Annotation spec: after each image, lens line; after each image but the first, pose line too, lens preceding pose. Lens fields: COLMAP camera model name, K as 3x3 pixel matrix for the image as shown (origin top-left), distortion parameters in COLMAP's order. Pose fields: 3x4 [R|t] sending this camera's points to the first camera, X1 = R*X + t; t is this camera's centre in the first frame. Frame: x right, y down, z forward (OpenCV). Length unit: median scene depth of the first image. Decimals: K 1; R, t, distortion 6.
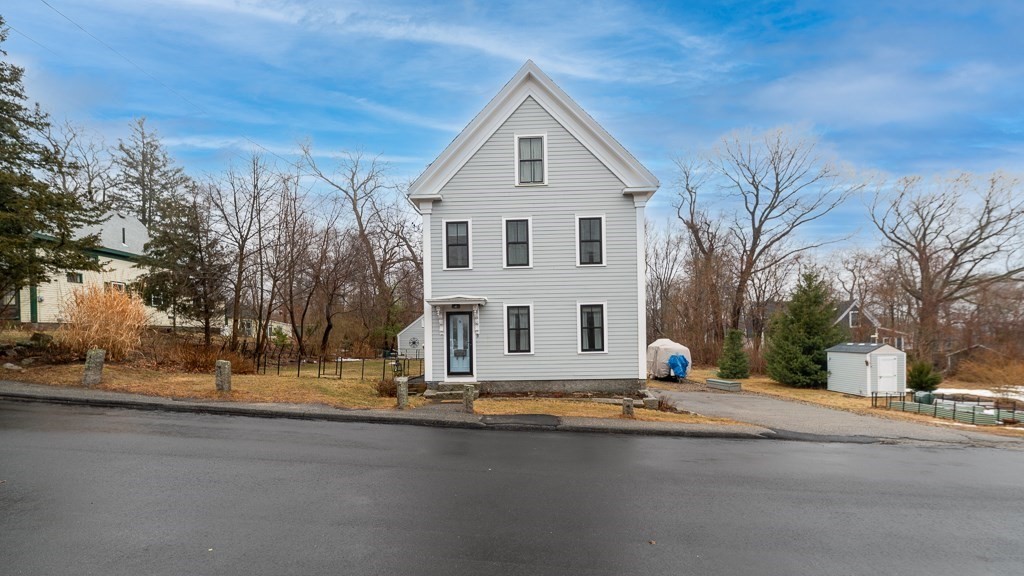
lens RADIAL K [[452.4, 0, 523.7], [0, 452.4, 338.4], [0, 0, 1]] dist [0.010496, 0.000481]
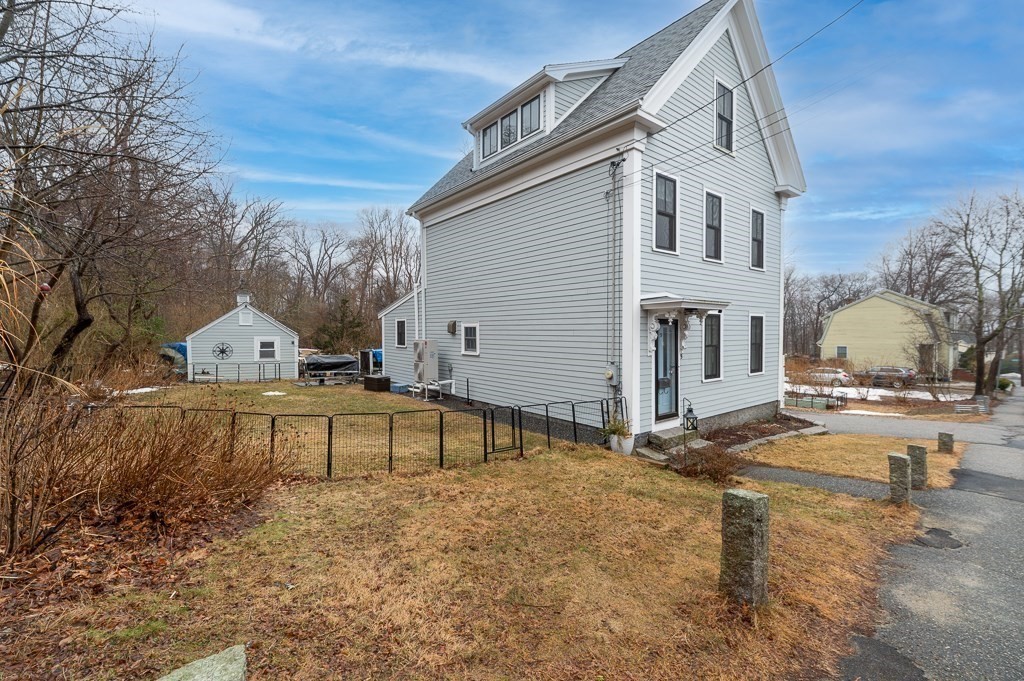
lens RADIAL K [[442.3, 0, 514.4], [0, 442.3, 340.7], [0, 0, 1]] dist [0.005773, -0.000212]
pose [[0.753907, 0.001021, 0.656981, -0.713981], [-0.011095, 0.999876, 0.011178, -0.033114], [-0.656888, -0.015716, 0.753824, 0.670252]]
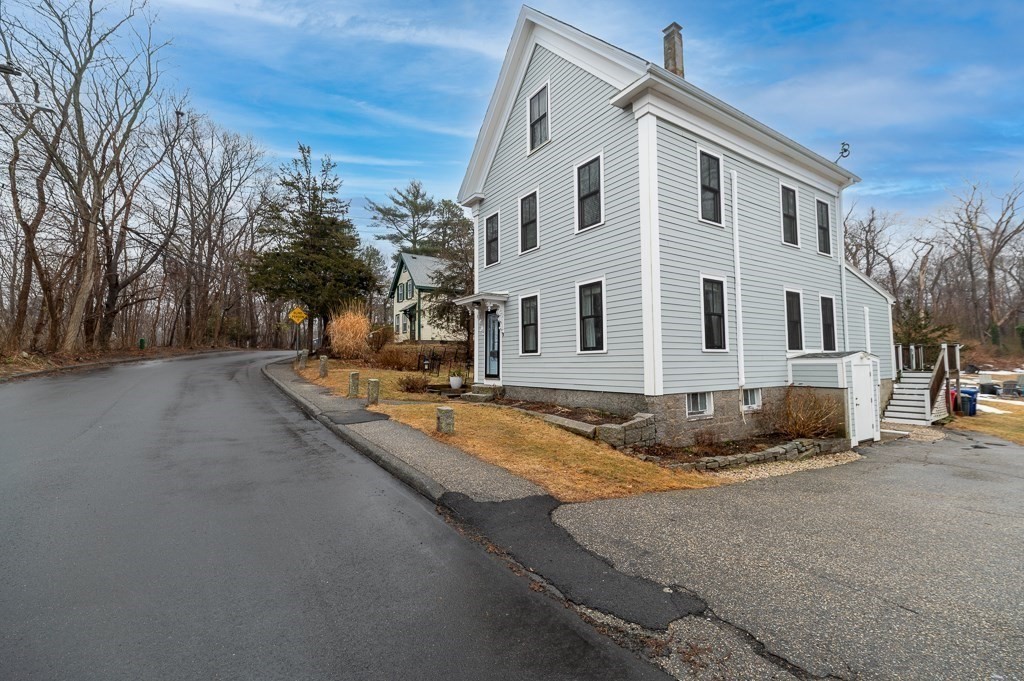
lens RADIAL K [[442.3, 0, 510.0], [0, 442.3, 339.6], [0, 0, 1]] dist [0.005773, -0.000212]
pose [[0.574598, -0.031407, -0.817833, 0.628207], [-0.006081, 0.999072, -0.042639, 0.041131], [0.818413, 0.029474, 0.573874, 0.503670]]
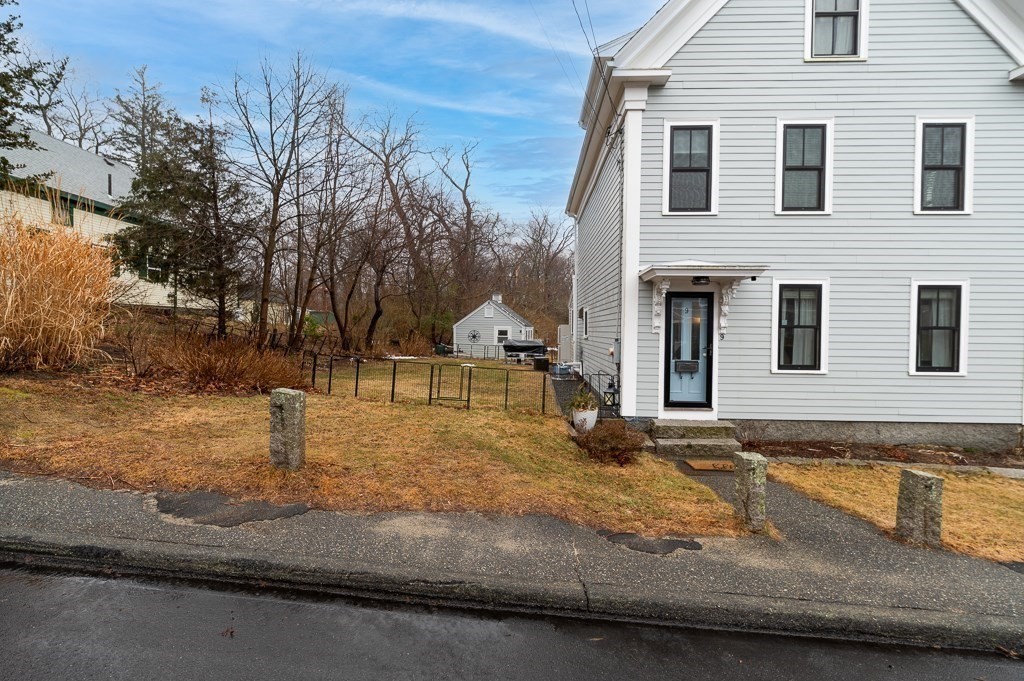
lens RADIAL K [[442.3, 0, 519.3], [0, 442.3, 340.5], [0, 0, 1]] dist [0.005773, -0.000212]
pose [[0.999607, 0.028005, 0.001503, -0.347636], [-0.028031, 0.999378, 0.021388, -0.005932], [-0.000903, -0.021422, 0.999770, 0.462621]]
